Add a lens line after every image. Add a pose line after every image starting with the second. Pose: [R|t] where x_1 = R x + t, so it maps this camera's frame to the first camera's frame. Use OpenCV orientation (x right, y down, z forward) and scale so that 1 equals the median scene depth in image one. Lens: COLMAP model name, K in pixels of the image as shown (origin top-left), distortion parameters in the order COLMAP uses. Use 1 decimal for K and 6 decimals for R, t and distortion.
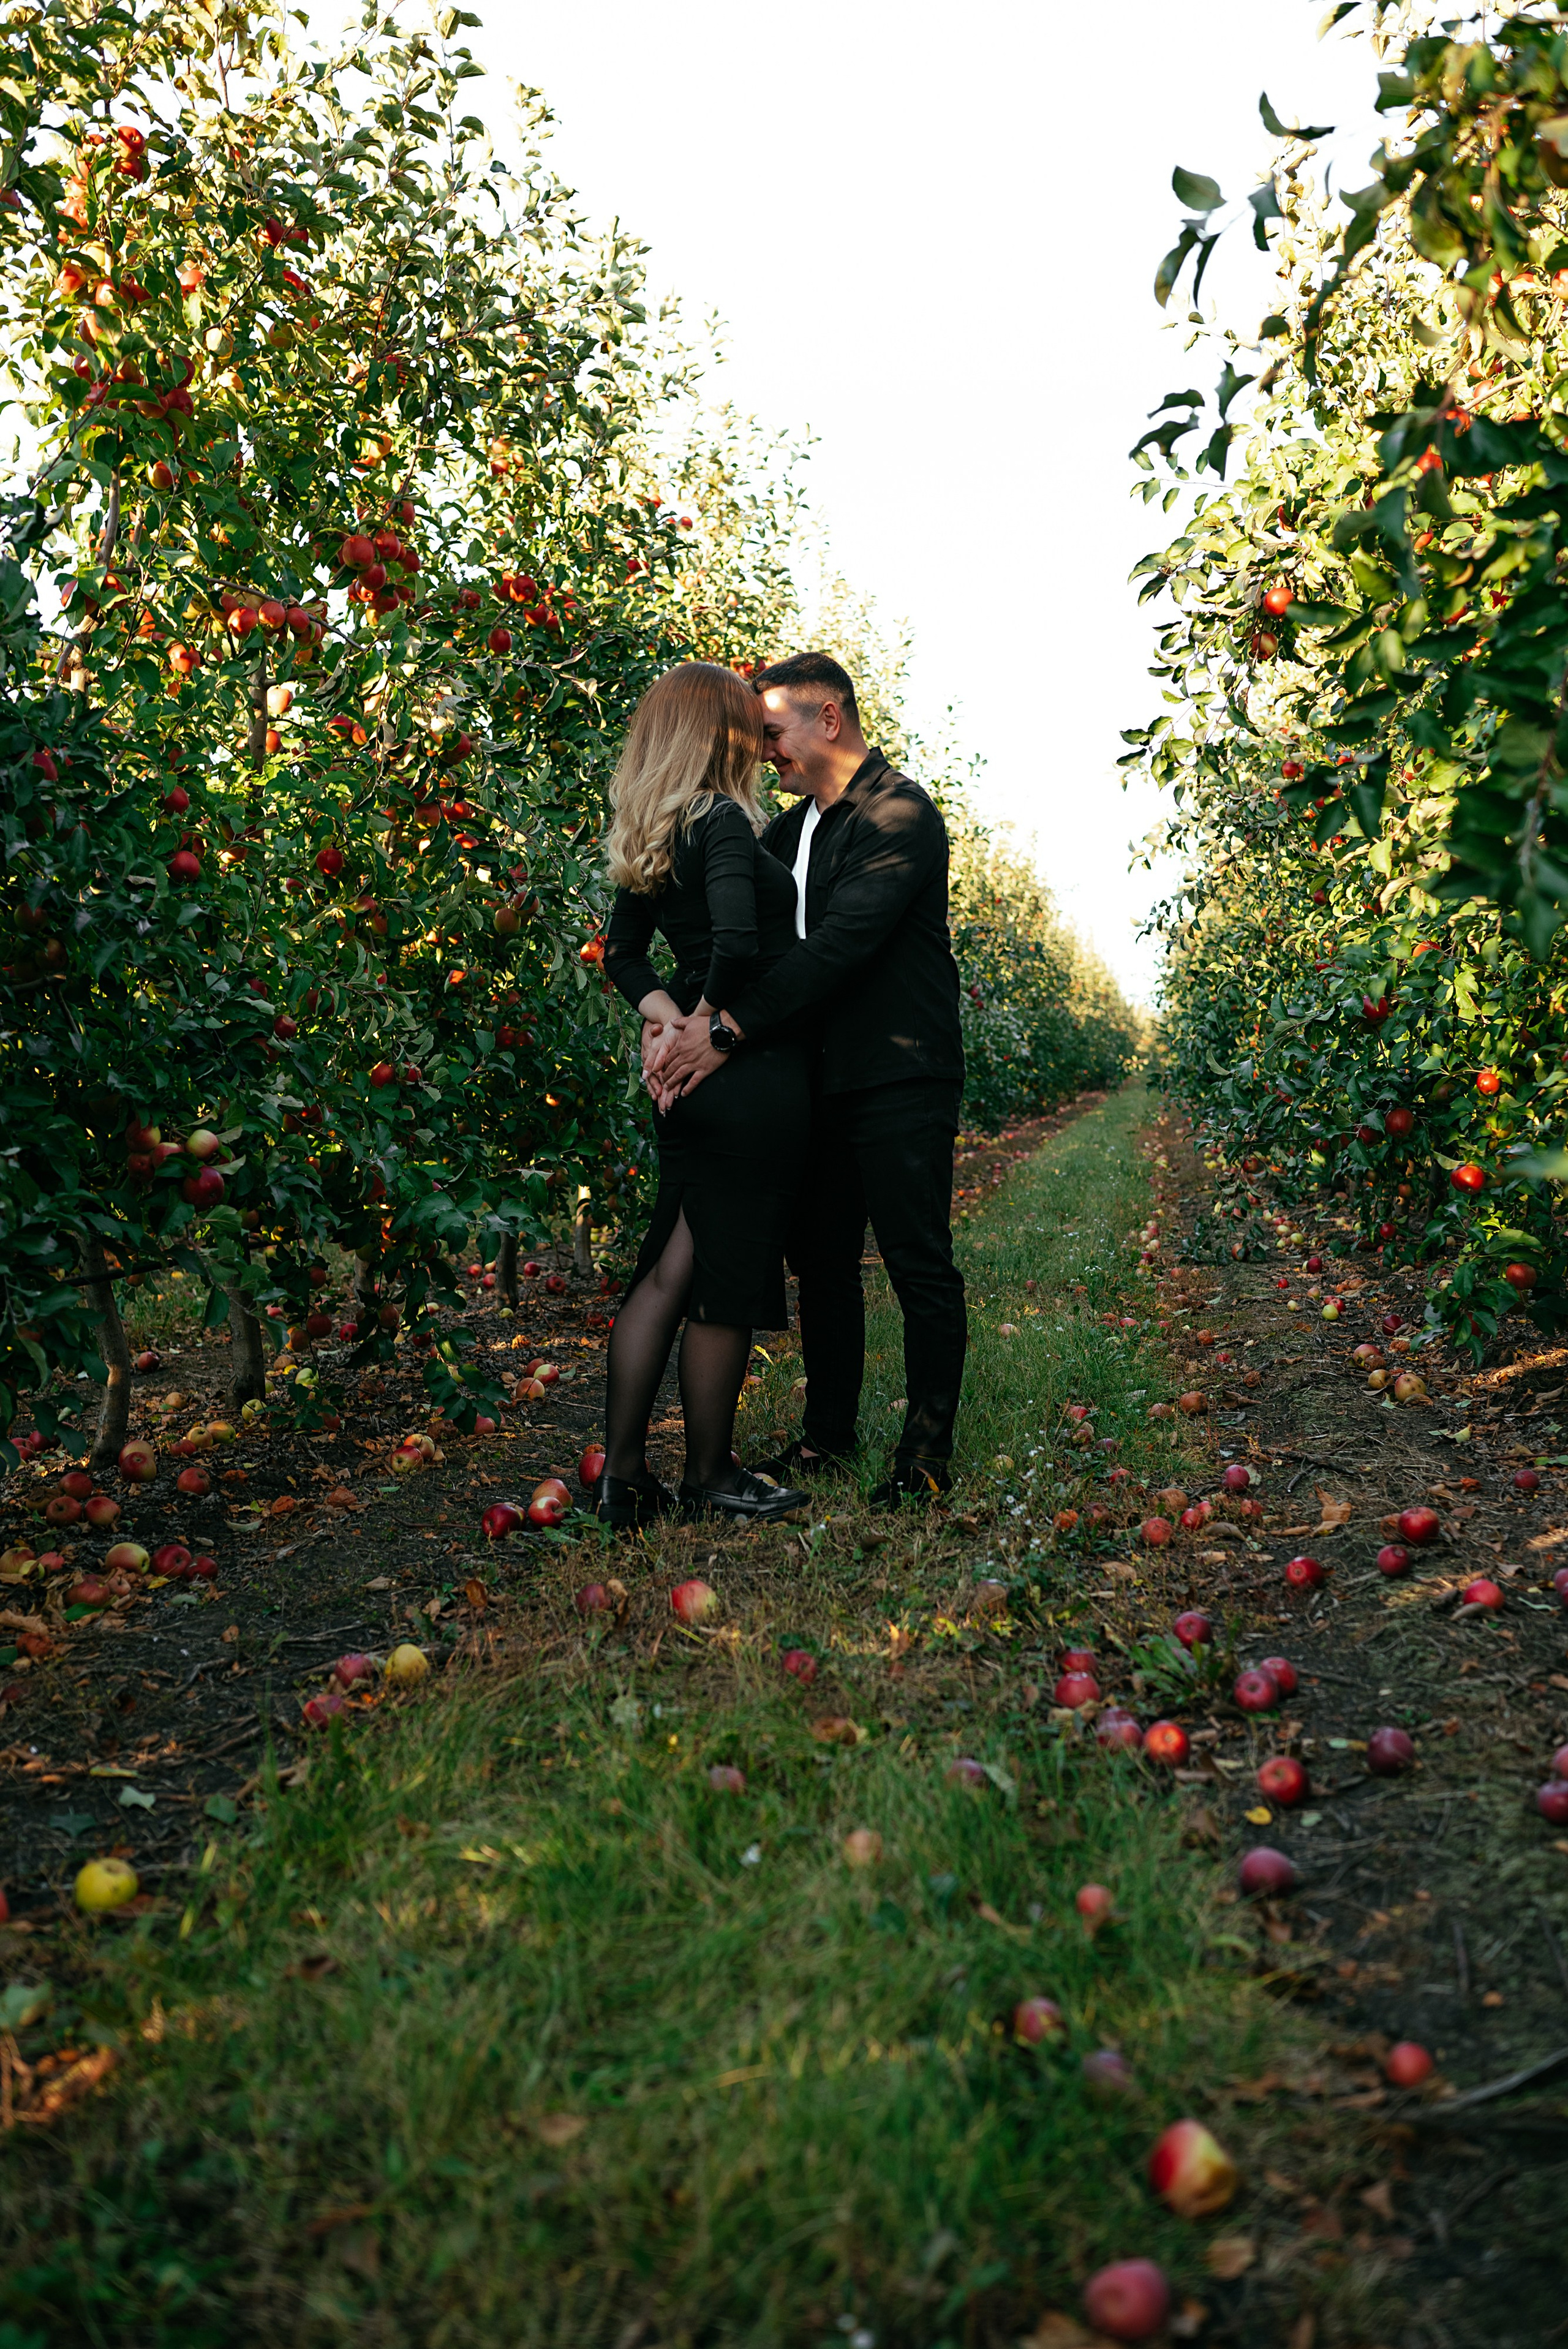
lens RADIAL K [[2237.0, 0, 784.0], [0, 2237.0, 1168.4], [0, 0, 1]] dist [-0.000400, 0.000000]
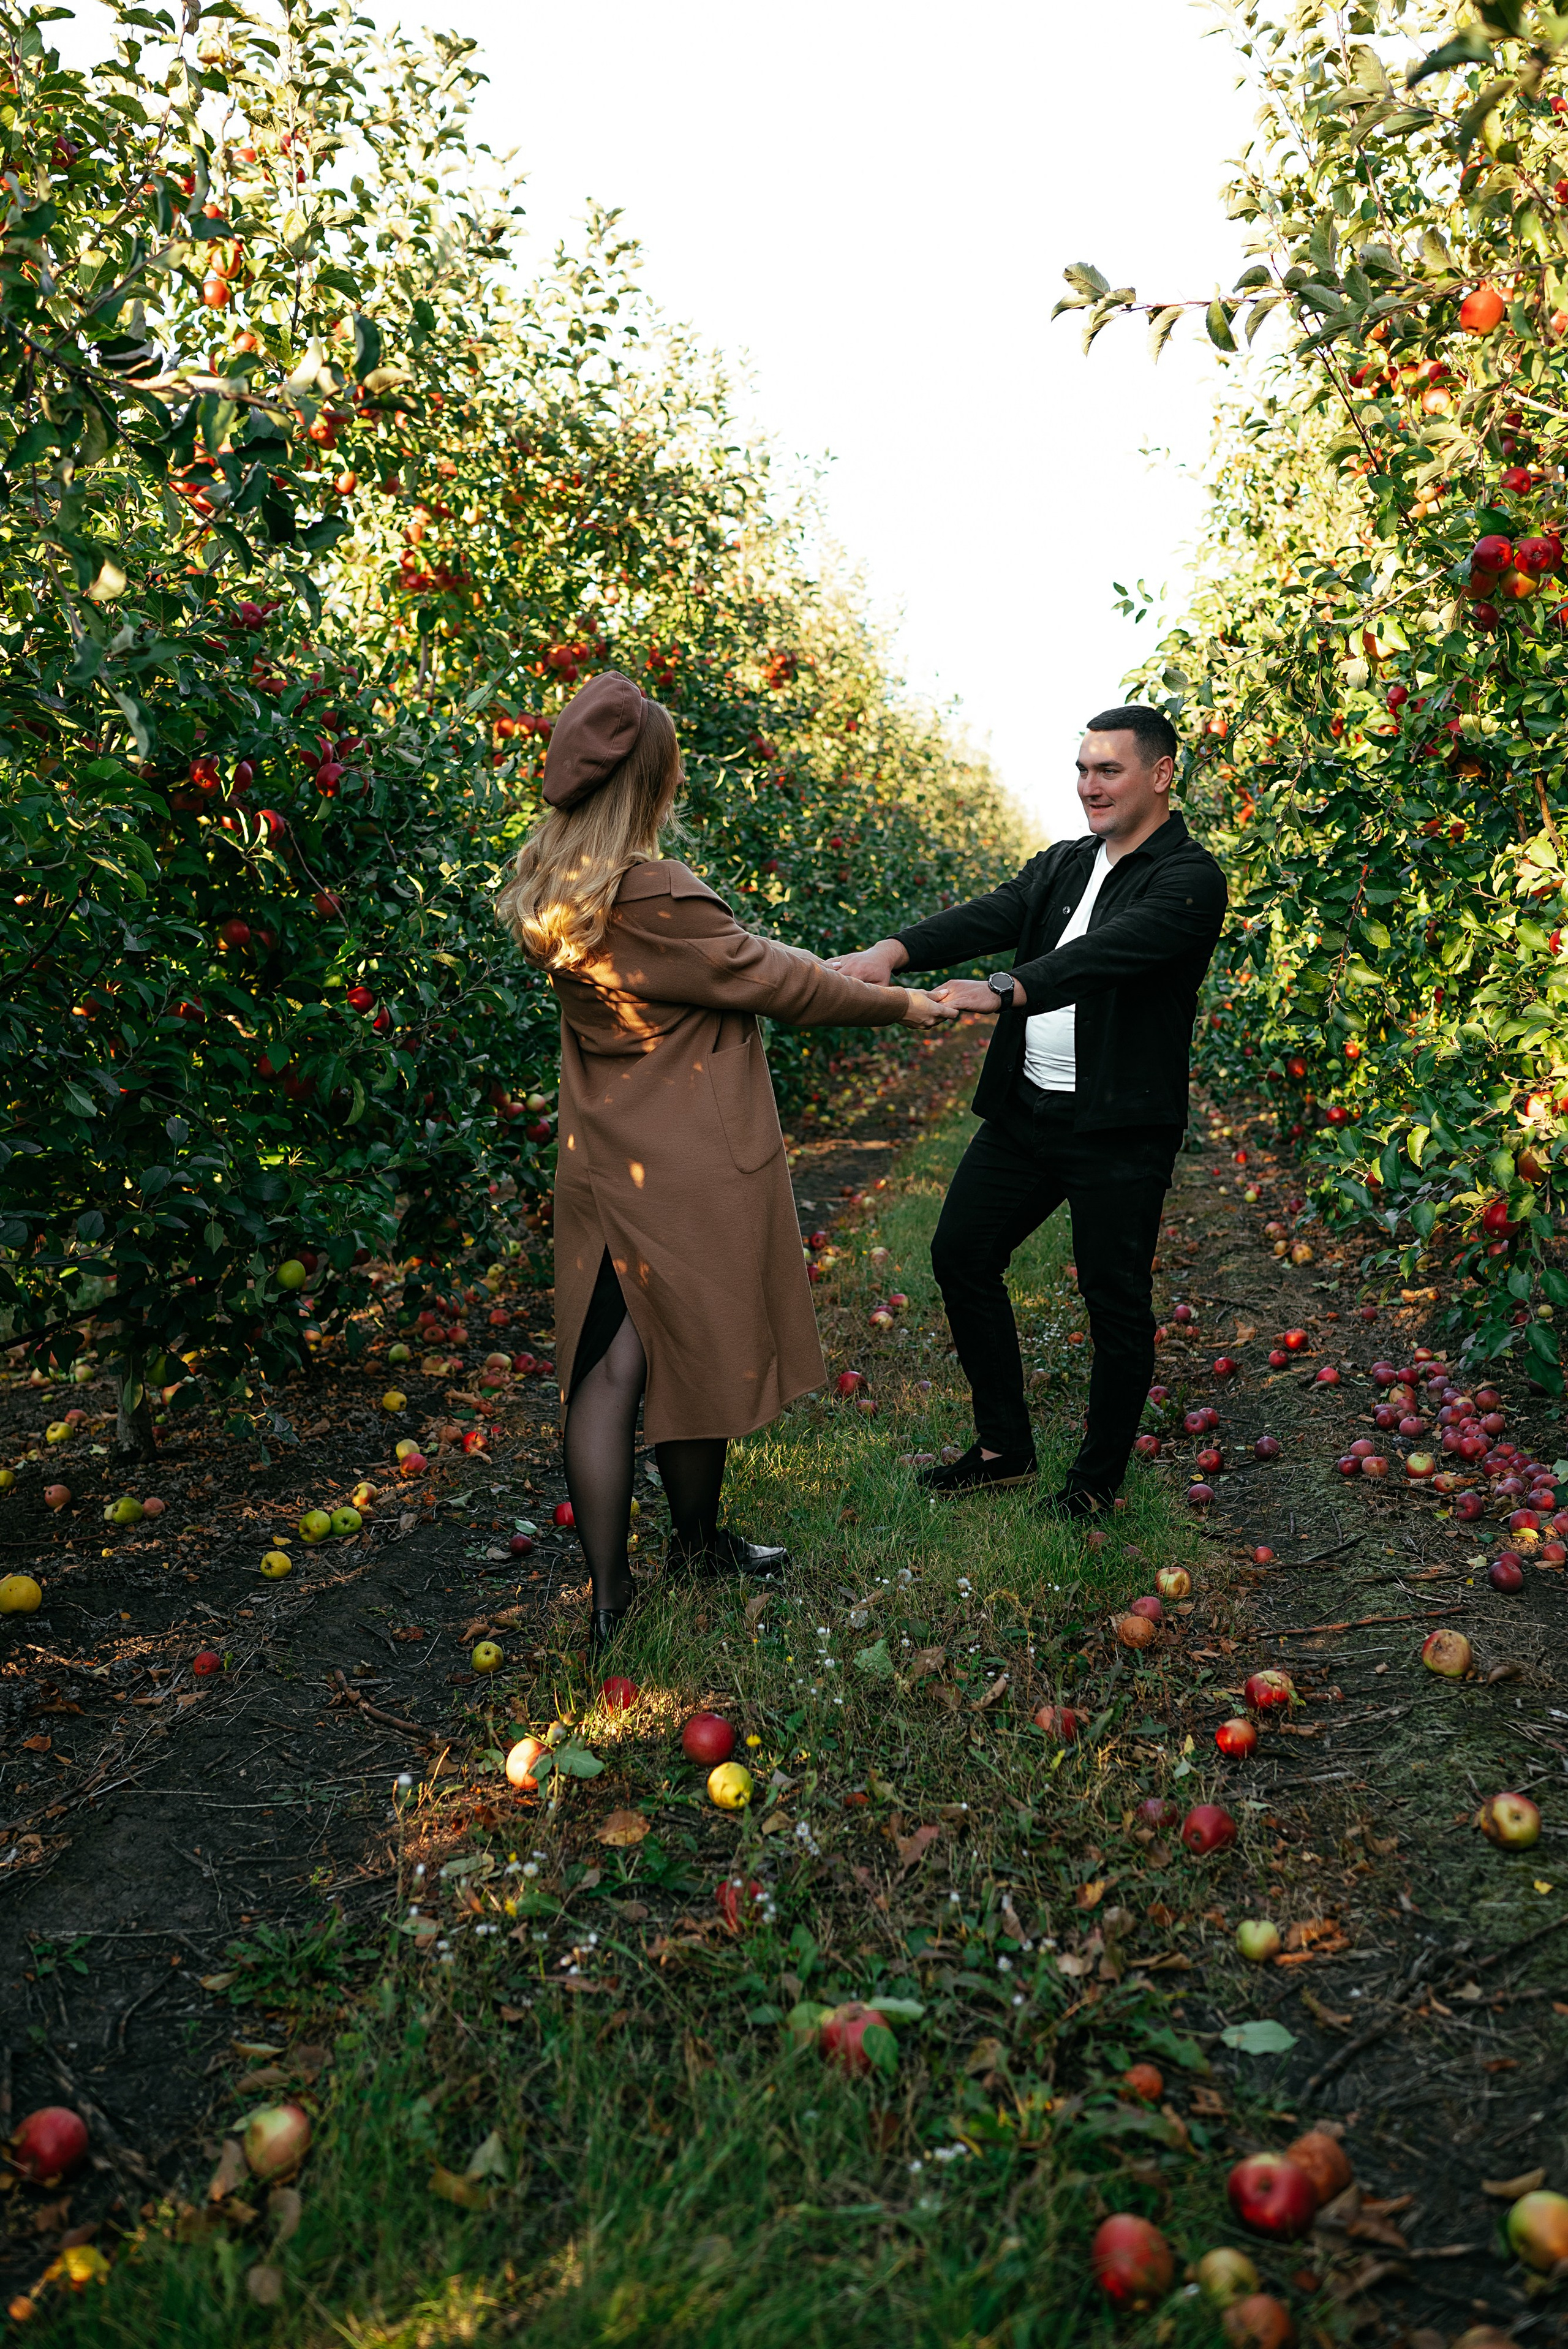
lens RADIAL K [[2237.0, 0, 774.1], [0, 2237.0, 1174.2], [0, 0, 1]] dist [-0.000400, 0.000000]
pose [[0.999727, -0.001170, 0.023352, -0.119192], [-0.000302, 0.998018, 0.062925, -0.056001], [-0.023380, -0.062915, 0.997745, -0.543473]]
